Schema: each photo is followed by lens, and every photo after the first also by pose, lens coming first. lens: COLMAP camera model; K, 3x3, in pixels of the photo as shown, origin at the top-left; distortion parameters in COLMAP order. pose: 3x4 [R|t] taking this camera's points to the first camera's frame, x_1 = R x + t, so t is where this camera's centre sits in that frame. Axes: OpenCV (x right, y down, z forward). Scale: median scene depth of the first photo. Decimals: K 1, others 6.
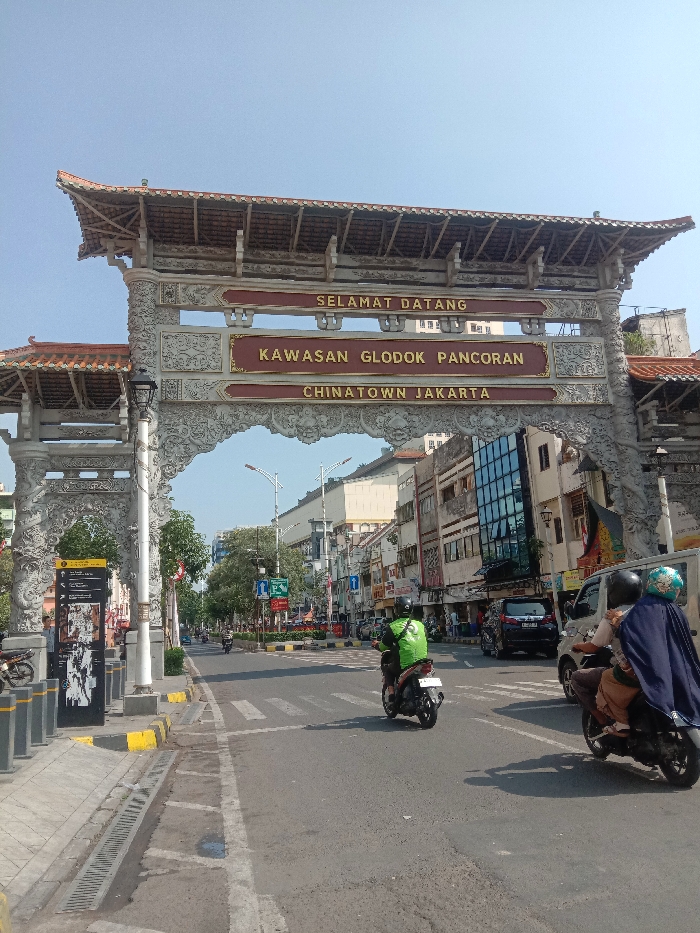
lens RADIAL K [[737.3, 0, 354.7], [0, 737.3, 465.5], [0, 0, 1]] dist [0.193396, -0.545951]
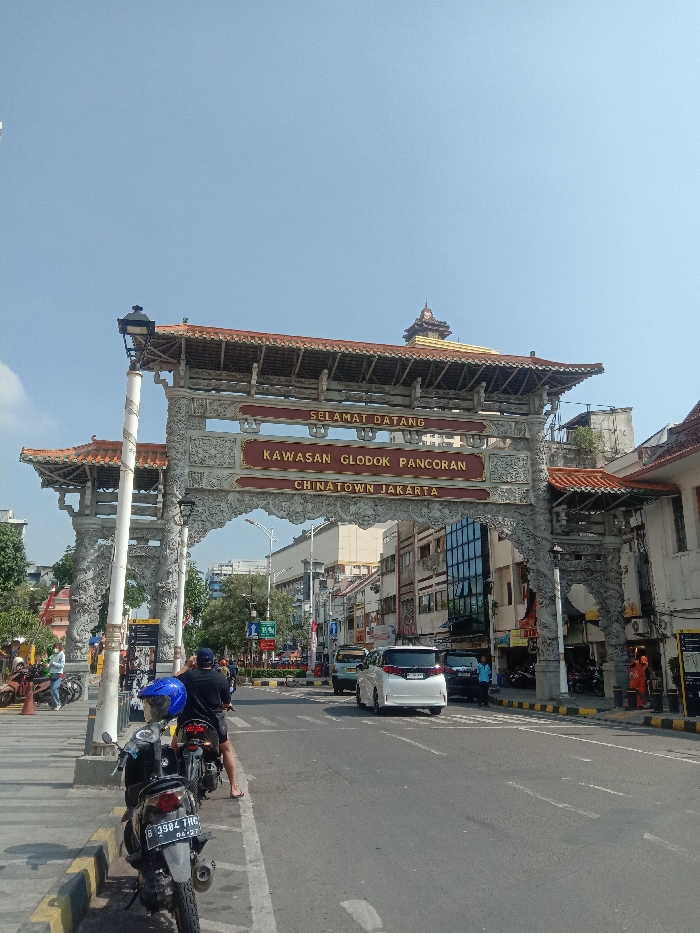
lens RADIAL K [[737.3, 0, 354.7], [0, 737.3, 465.5], [0, 0, 1]] dist [0.193396, -0.545951]
pose [[0.998418, 0.056229, -0.000063, 0.032633], [-0.056160, 0.997135, -0.050677, -0.068750], [-0.002787, 0.050601, 0.998715, -0.295368]]
